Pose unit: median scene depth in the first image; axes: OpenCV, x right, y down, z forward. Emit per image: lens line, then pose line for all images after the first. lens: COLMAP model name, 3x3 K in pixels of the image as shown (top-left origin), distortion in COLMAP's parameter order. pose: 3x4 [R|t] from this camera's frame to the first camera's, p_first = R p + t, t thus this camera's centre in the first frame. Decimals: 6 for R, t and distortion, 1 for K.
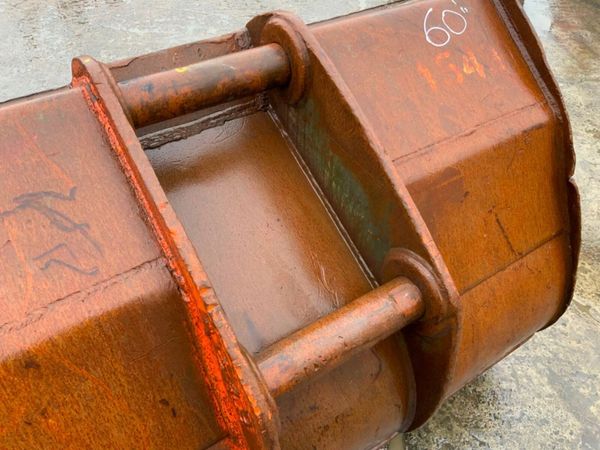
lens RADIAL K [[498.1, 0, 300.0], [0, 498.1, 225.0], [0, 0, 1]] dist [0.073613, -0.136538]
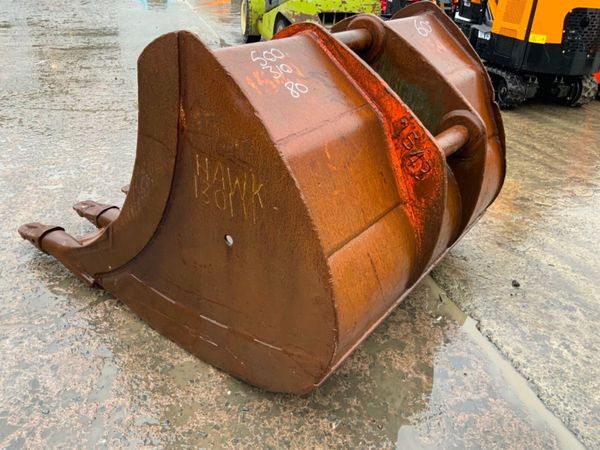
lens RADIAL K [[490.8, 0, 300.0], [0, 490.8, 225.0], [0, 0, 1]] dist [0.162083, -0.371445]
pose [[0.940066, -0.133533, 0.313758, -1.120518], [0.200707, 0.960542, -0.192551, 0.793246], [-0.275666, 0.243984, 0.929774, -0.630433]]
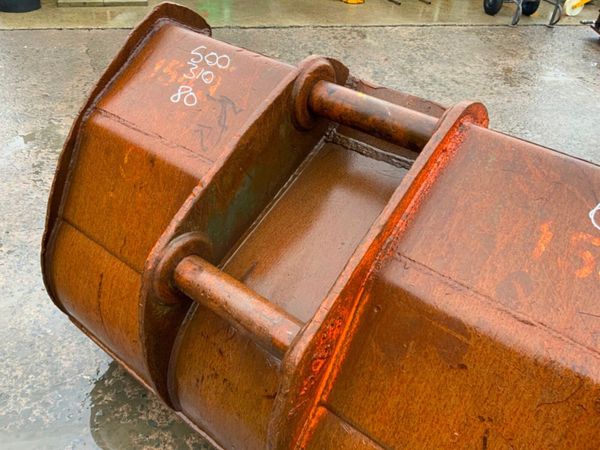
lens RADIAL K [[498.1, 0, 300.0], [0, 498.1, 225.0], [0, 0, 1]] dist [0.073613, -0.136538]
pose [[0.317342, 0.571251, -0.756945, 0.896004], [-0.690255, 0.686477, 0.228687, -0.273154], [0.650263, 0.449913, 0.612157, 0.275036]]
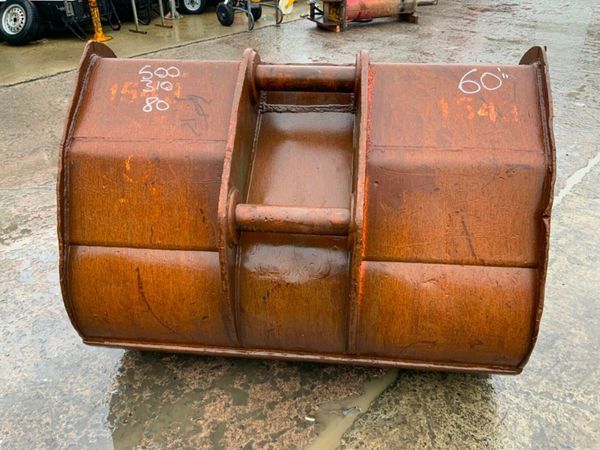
lens RADIAL K [[495.5, 0, 300.0], [0, 495.5, 225.0], [0, 0, 1]] dist [0.073511, -0.127467]
pose [[0.777539, 0.326871, -0.537204, 0.989814], [-0.417272, 0.907299, -0.051889, 0.314884], [0.470444, 0.264506, 0.841854, -0.388064]]
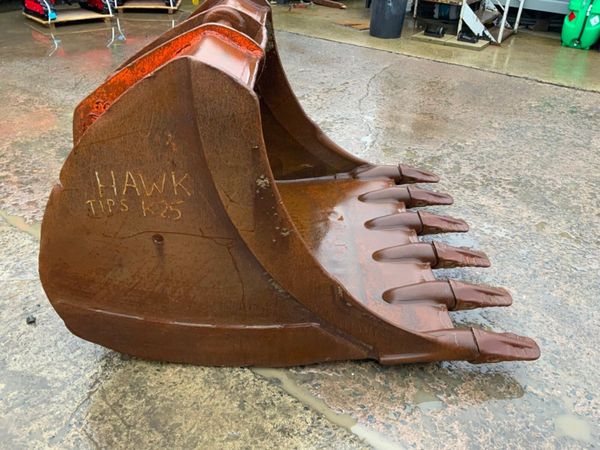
lens RADIAL K [[498.1, 0, 300.0], [0, 498.1, 225.0], [0, 0, 1]] dist [0.073613, -0.136538]
pose [[-0.528850, 0.426538, -0.733745, 1.606855], [-0.611225, 0.408396, 0.677950, -1.706973], [0.588831, 0.807018, 0.044730, 1.867889]]
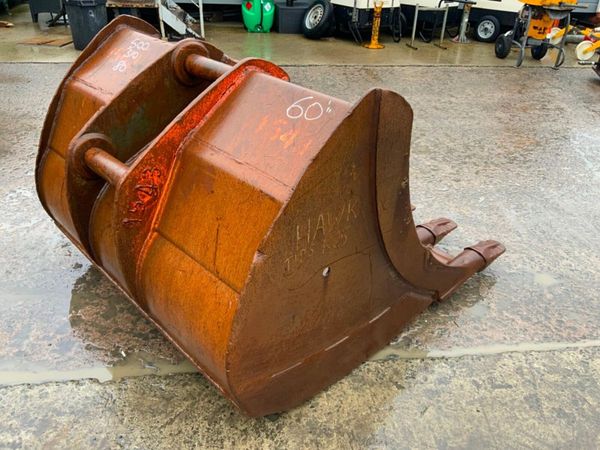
lens RADIAL K [[498.1, 0, 300.0], [0, 498.1, 225.0], [0, 0, 1]] dist [0.073613, -0.136538]
pose [[0.175136, 0.504271, -0.845599, 2.010183], [-0.696885, 0.670192, 0.255332, -0.663492], [0.695470, 0.544568, 0.468793, 0.671919]]
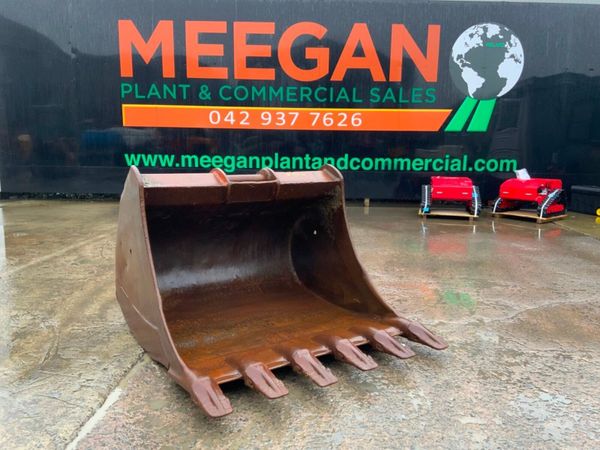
lens RADIAL K [[498.1, 0, 300.0], [0, 498.1, 225.0], [0, 0, 1]] dist [0.073613, -0.136538]
pose [[-0.999674, -0.022865, -0.011385, -0.626821], [-0.022945, 0.608020, 0.793590, -3.239399], [-0.011223, 0.793592, -0.608346, 3.769093]]
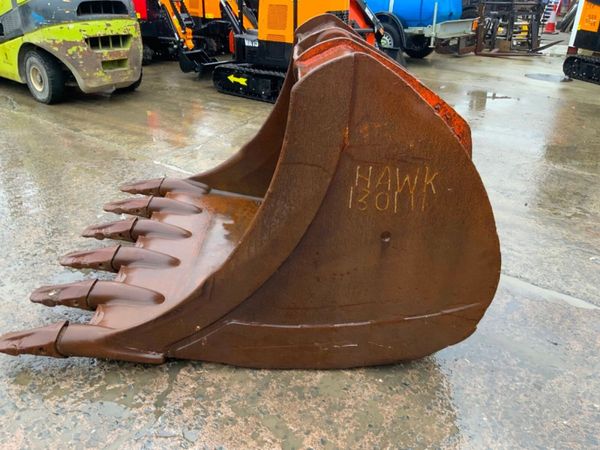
lens RADIAL K [[487.9, 0, 300.0], [0, 487.9, 225.0], [0, 0, 1]] dist [0.108572, -0.215778]
pose [[0.544416, -0.371046, 0.752287, -2.355700], [0.554705, 0.831999, 0.008933, 0.242767], [-0.629217, 0.412435, 0.658775, -0.011773]]
